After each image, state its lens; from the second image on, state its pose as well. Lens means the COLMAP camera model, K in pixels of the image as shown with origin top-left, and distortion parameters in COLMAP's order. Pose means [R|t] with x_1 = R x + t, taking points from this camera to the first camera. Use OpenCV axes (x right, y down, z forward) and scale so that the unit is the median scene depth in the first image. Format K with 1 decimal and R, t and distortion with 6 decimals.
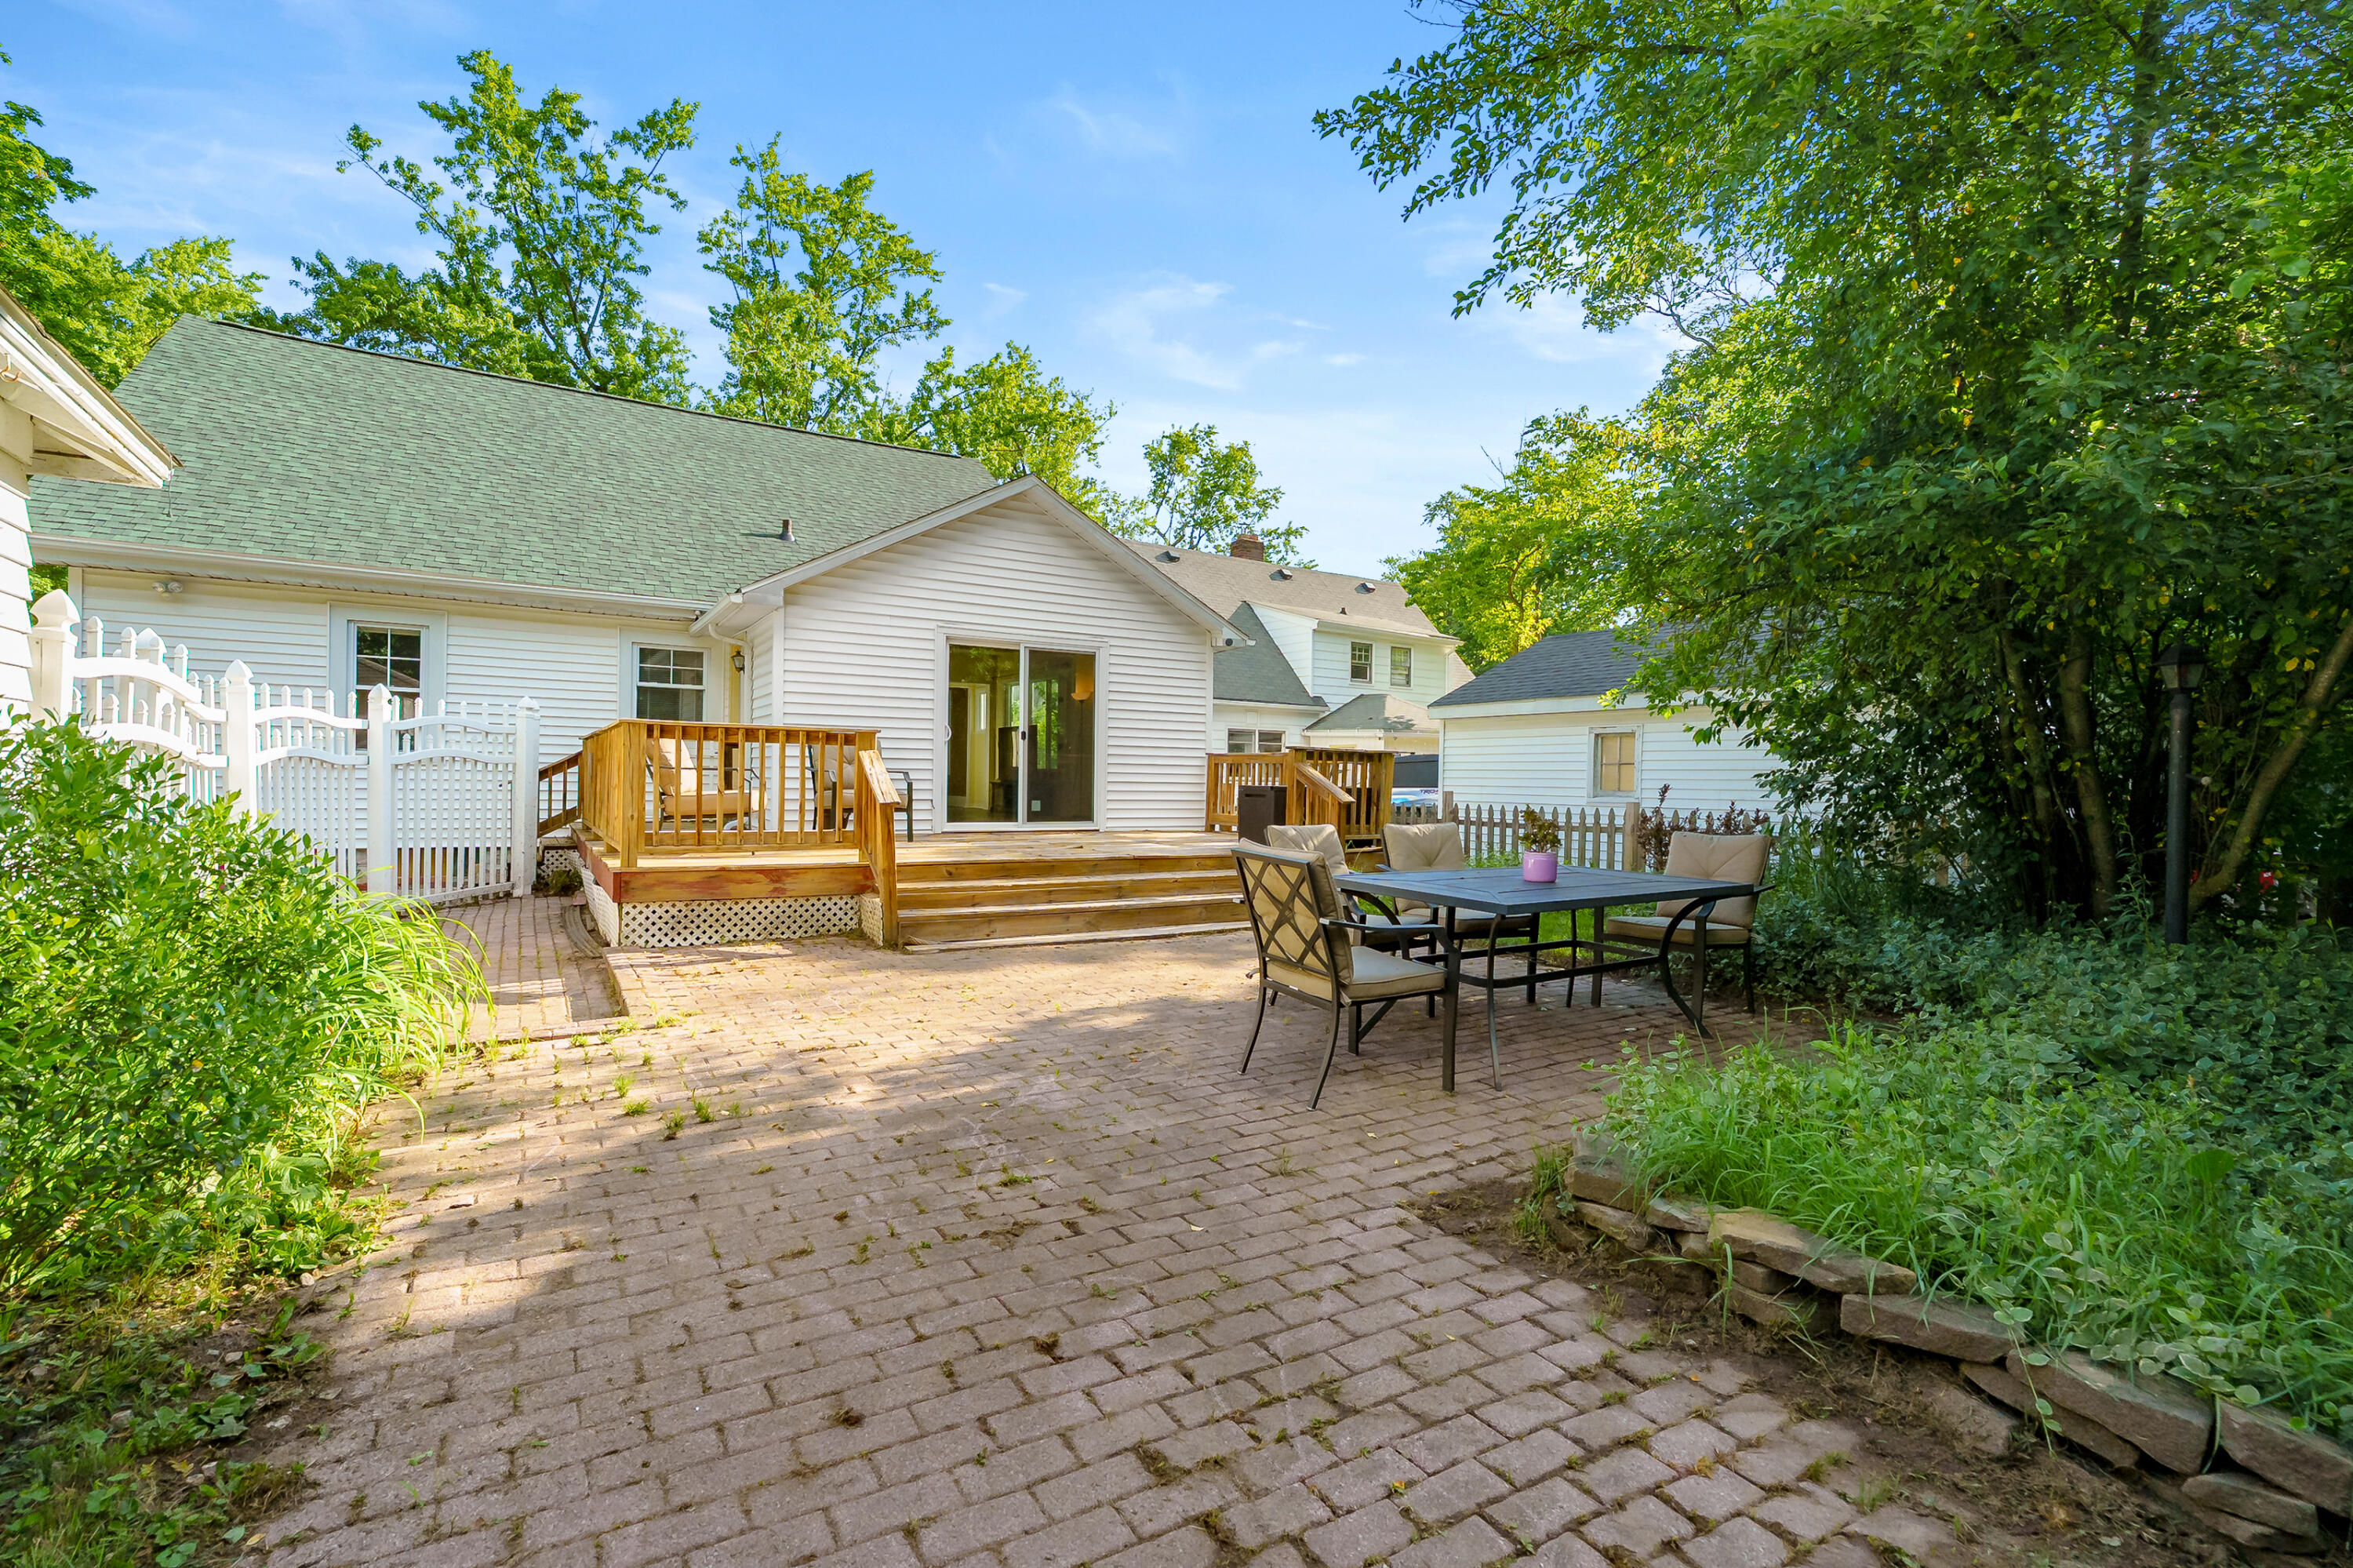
lens RADIAL K [[1073.6, 0, 1176.5], [0, 1073.6, 784.0], [0, 0, 1]] dist [-0.004296, 0.000985]
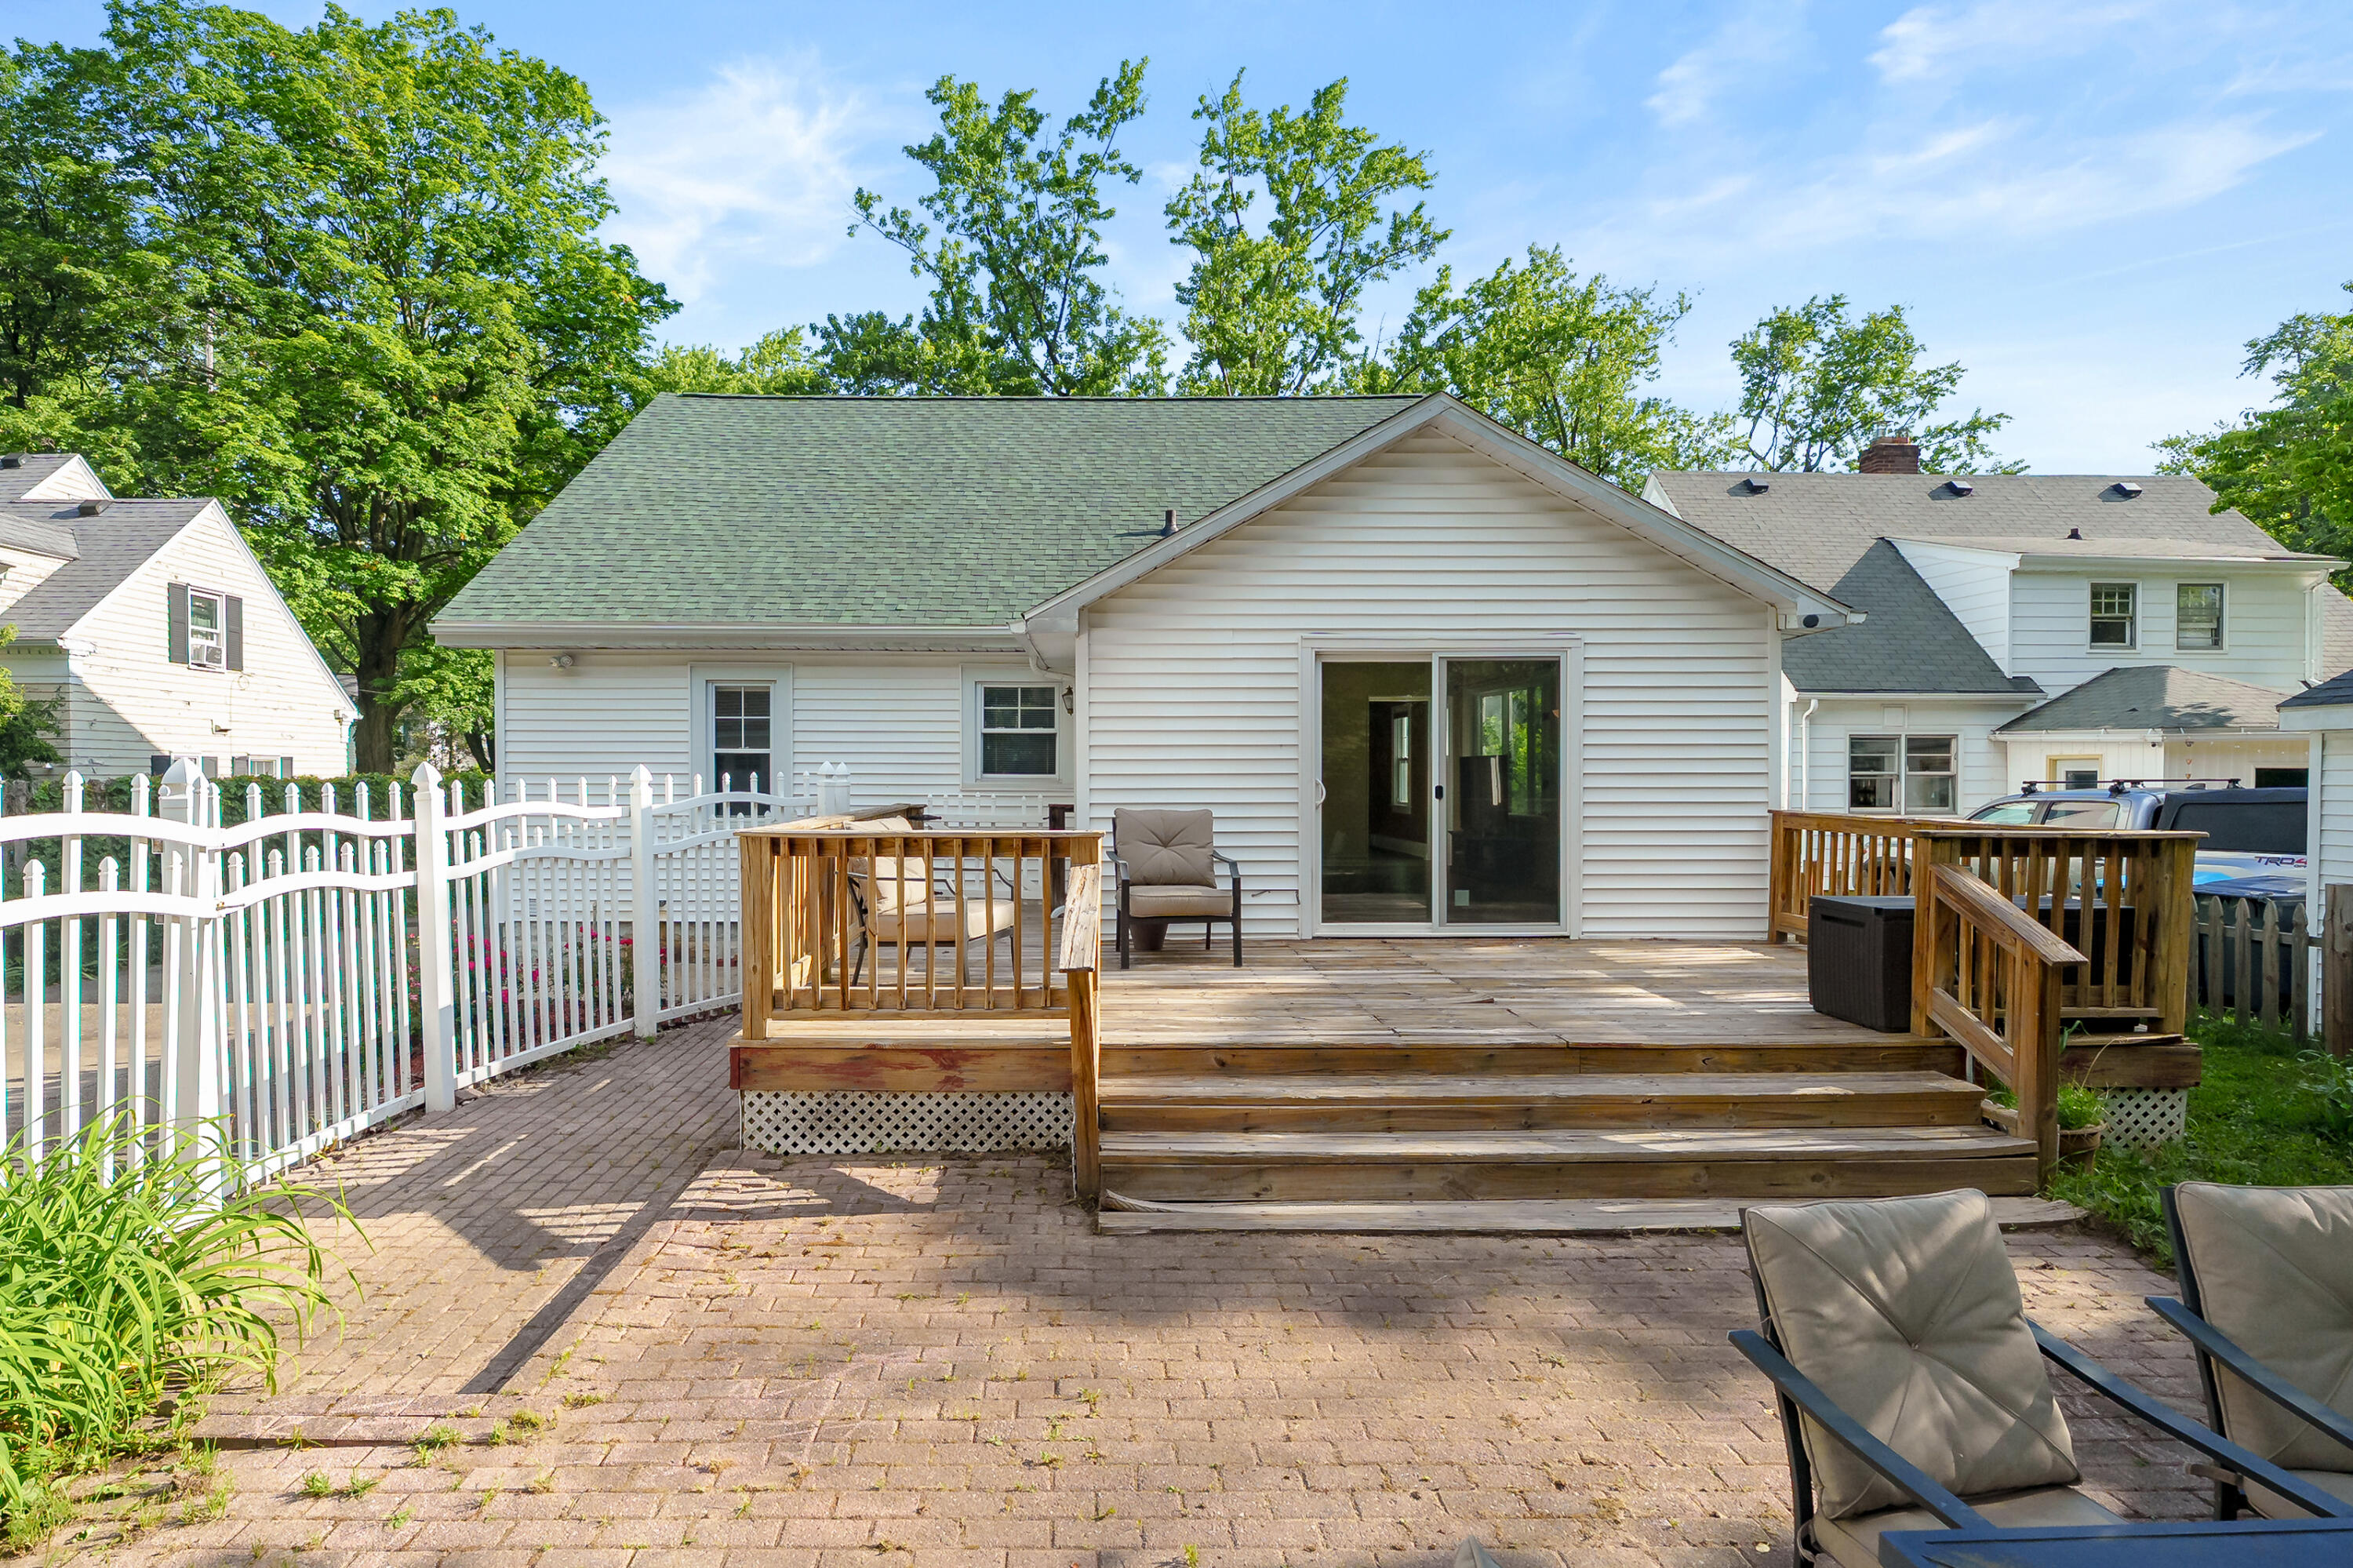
lens RADIAL K [[1191.4, 0, 1070.1], [0, 1191.4, 799.7], [0, 0, 1]] dist [-0.009122, 0.002890]
pose [[0.850709, -0.007376, -0.525586, 0.018659], [0.013426, 0.999880, 0.007698, -0.018936], [0.525466, -0.013605, 0.850706, 0.100149]]
